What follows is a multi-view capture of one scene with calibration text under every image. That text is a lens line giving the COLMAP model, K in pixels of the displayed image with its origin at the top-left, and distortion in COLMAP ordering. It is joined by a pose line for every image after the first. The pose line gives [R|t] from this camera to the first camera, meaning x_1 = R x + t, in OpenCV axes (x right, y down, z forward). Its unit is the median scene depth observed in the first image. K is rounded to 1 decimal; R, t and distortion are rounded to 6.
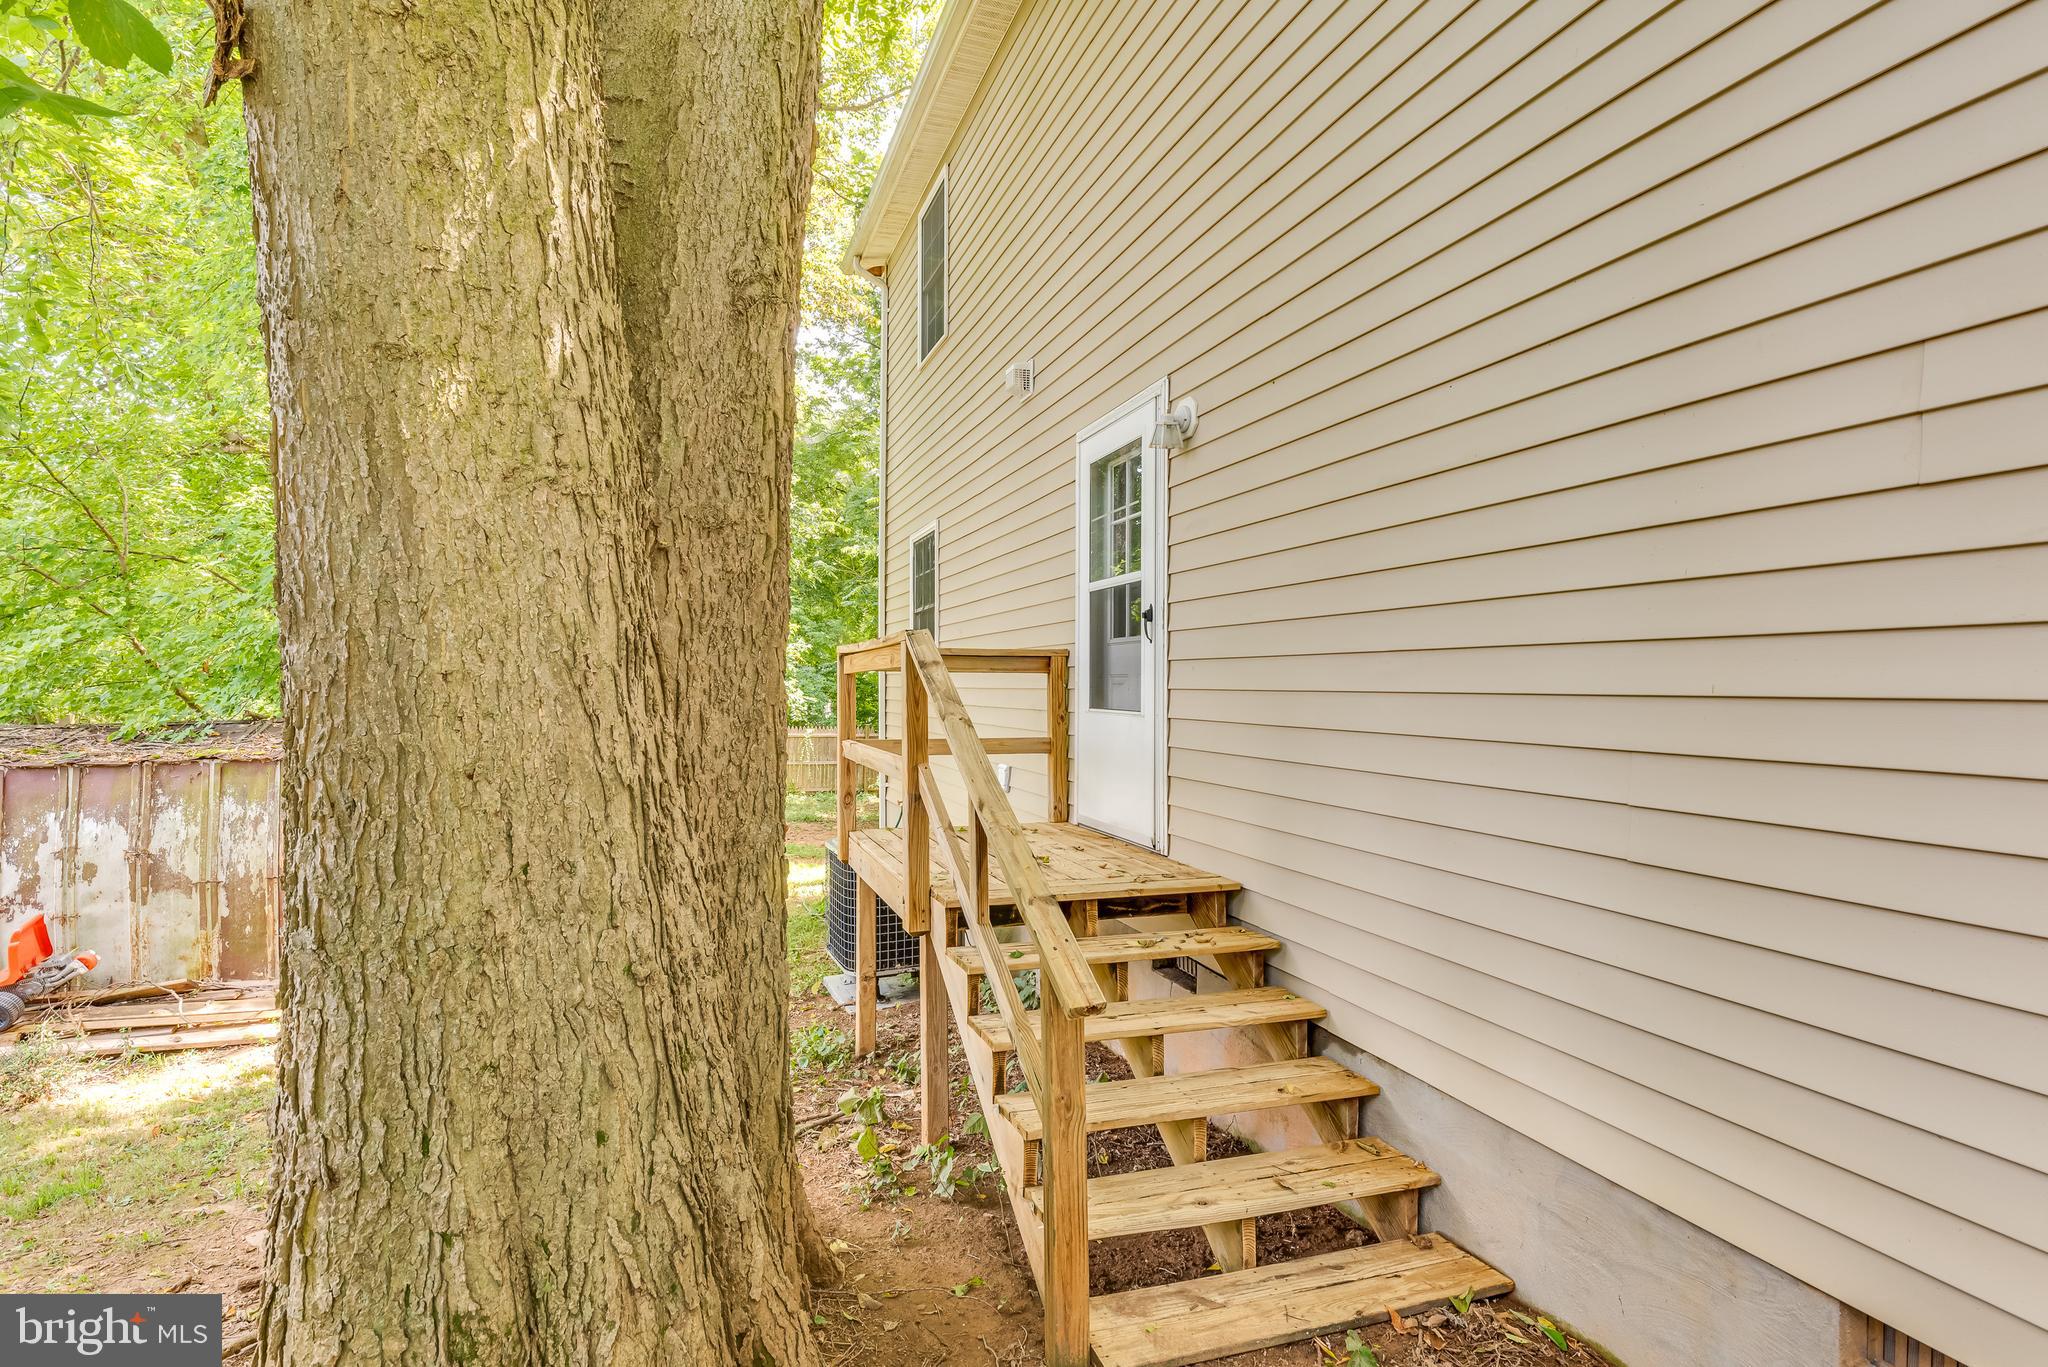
lens RADIAL K [[980.3, 0, 970.4], [0, 980.3, 679.8], [0, 0, 1]] dist [0.000877, 0.002379]
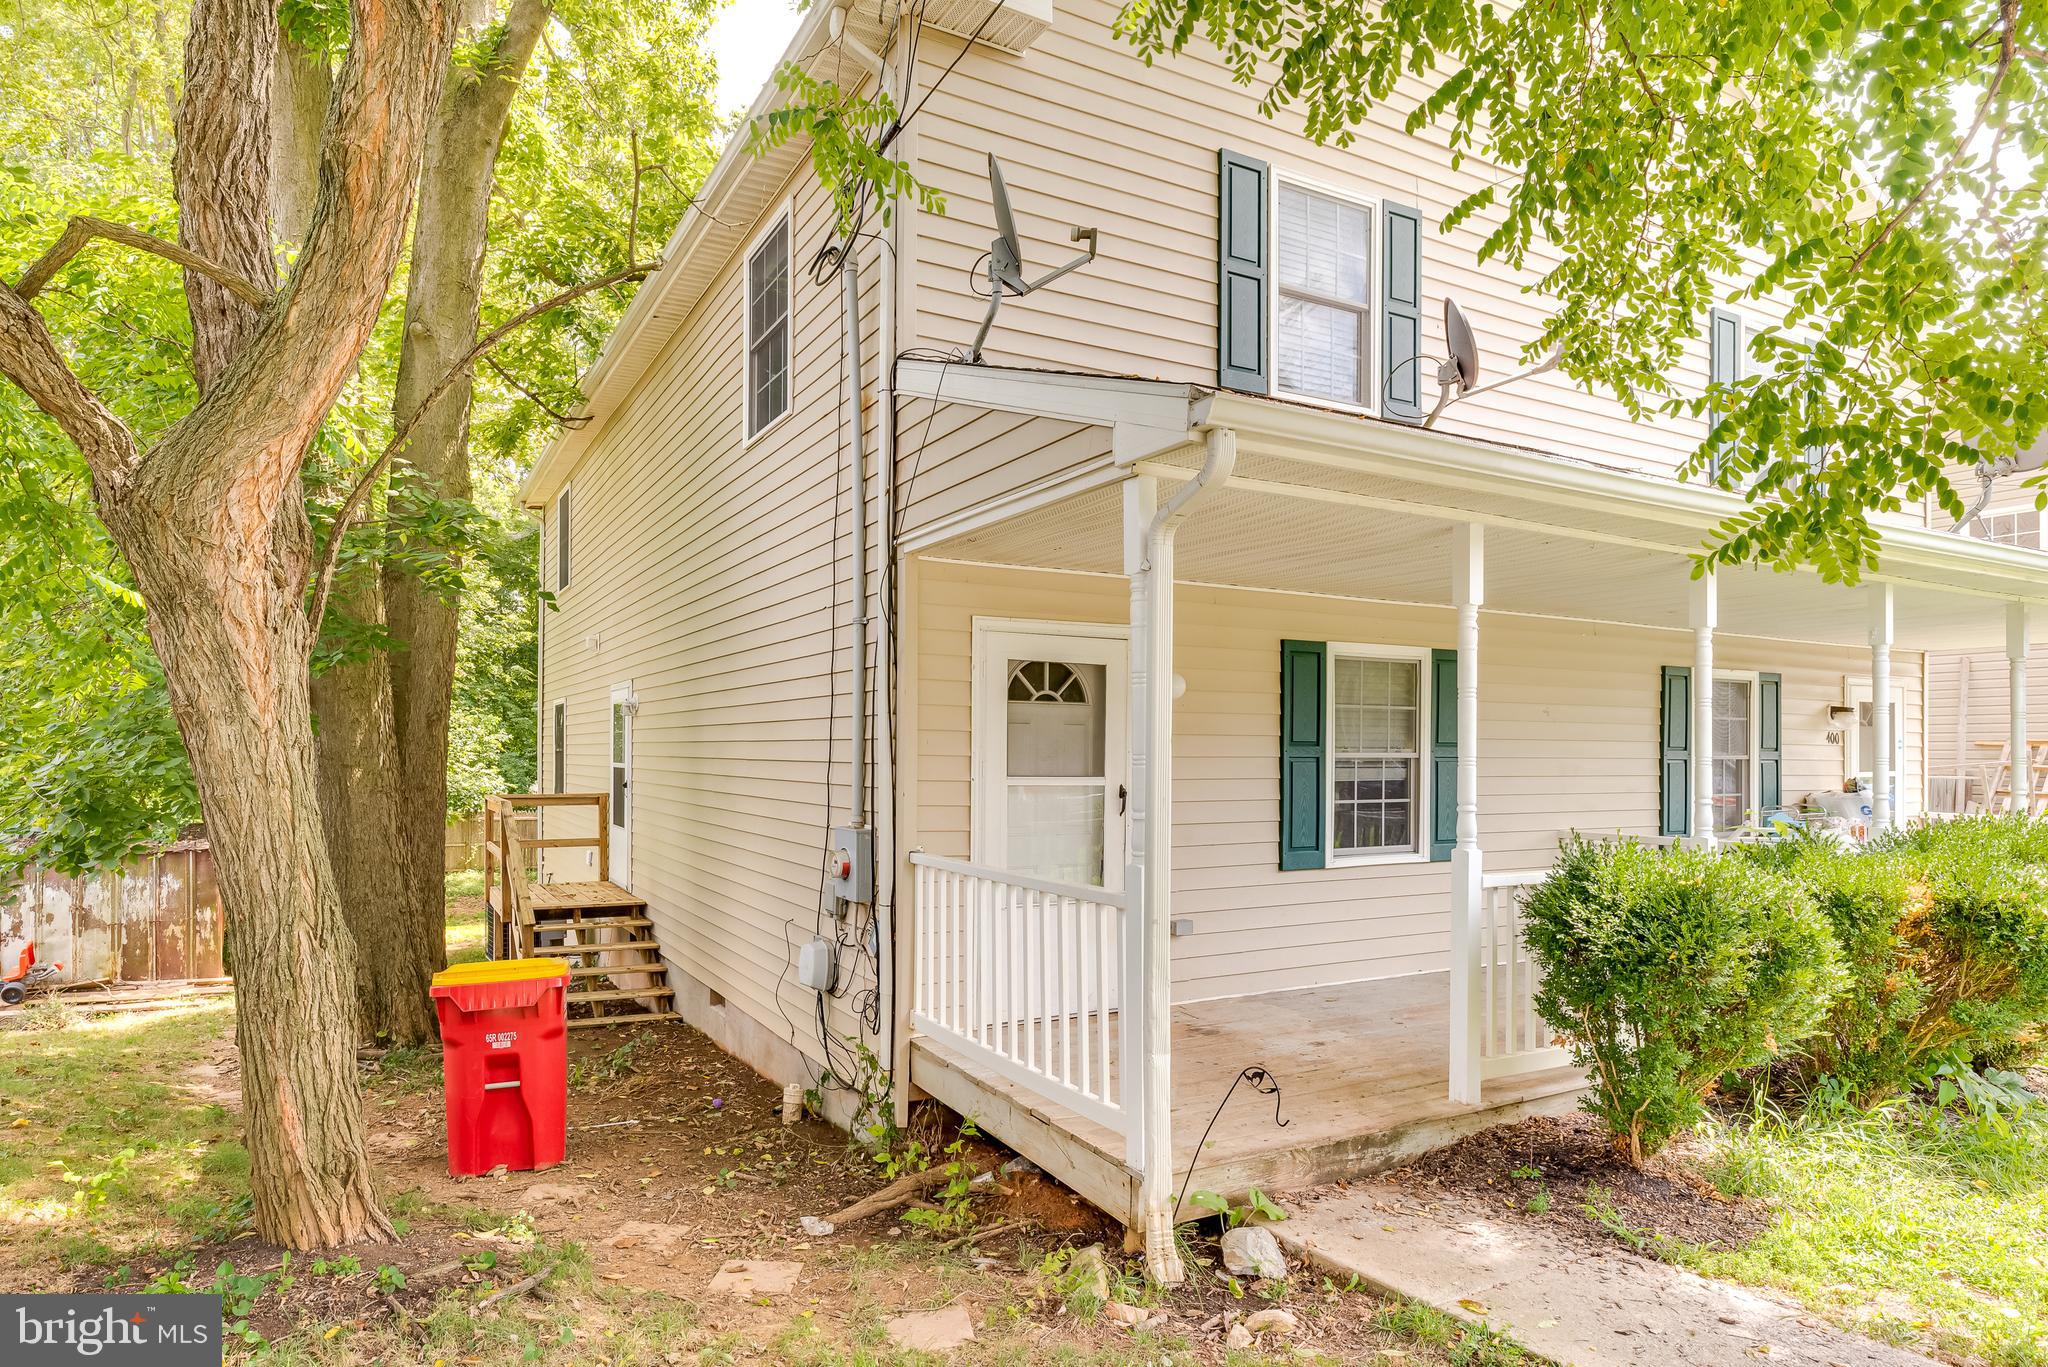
lens RADIAL K [[1110.2, 0, 871.1], [0, 1110.2, 753.5], [0, 0, 1]] dist [0.007246, -0.000463]
pose [[0.991430, 0.000079, 0.130641, 0.306328], [-0.001595, 0.999933, 0.011501, -0.127094], [-0.130631, -0.011611, 0.991363, -1.186496]]
